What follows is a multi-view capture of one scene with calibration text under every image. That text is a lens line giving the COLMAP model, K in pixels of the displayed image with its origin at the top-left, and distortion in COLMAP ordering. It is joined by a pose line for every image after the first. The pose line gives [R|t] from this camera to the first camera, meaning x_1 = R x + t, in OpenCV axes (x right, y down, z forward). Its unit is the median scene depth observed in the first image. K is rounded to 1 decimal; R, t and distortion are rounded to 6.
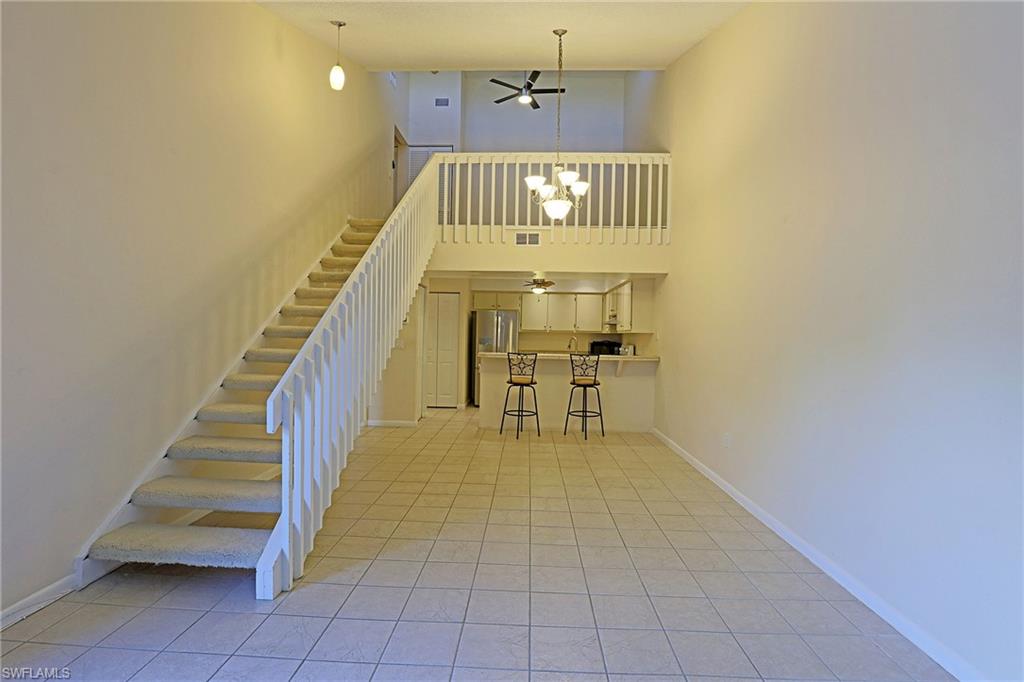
lens RADIAL K [[485.7, 0, 455.1], [0, 485.7, 337.9], [0, 0, 1]] dist [0.001424, -0.002132]
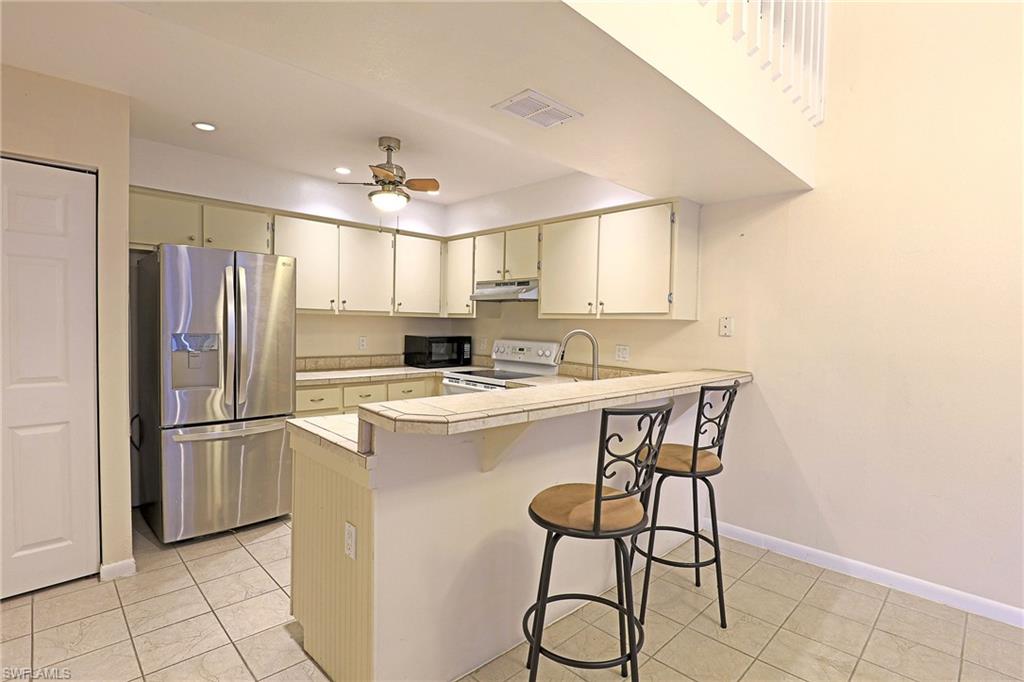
lens RADIAL K [[485.7, 0, 456.0], [0, 485.7, 344.7], [0, 0, 1]] dist [0.001424, -0.002132]
pose [[0.619137, -0.043028, 0.784103, -0.096331], [-0.000781, 0.998463, 0.055408, -0.010371], [-0.785283, -0.034918, 0.618152, 0.752282]]
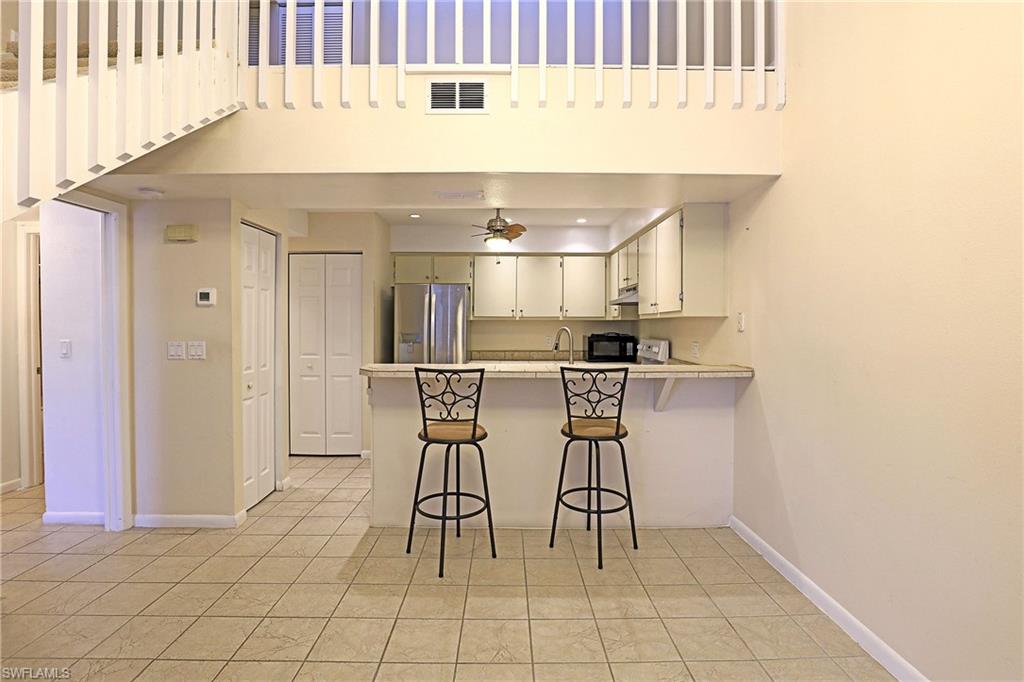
lens RADIAL K [[485.7, 0, 506.9], [0, 485.7, 334.0], [0, 0, 1]] dist [0.001424, -0.002132]
pose [[0.988632, -0.020153, 0.148997, 0.101939], [0.018563, 0.999755, 0.012059, -0.002029], [-0.149204, -0.009156, 0.988764, 0.471536]]
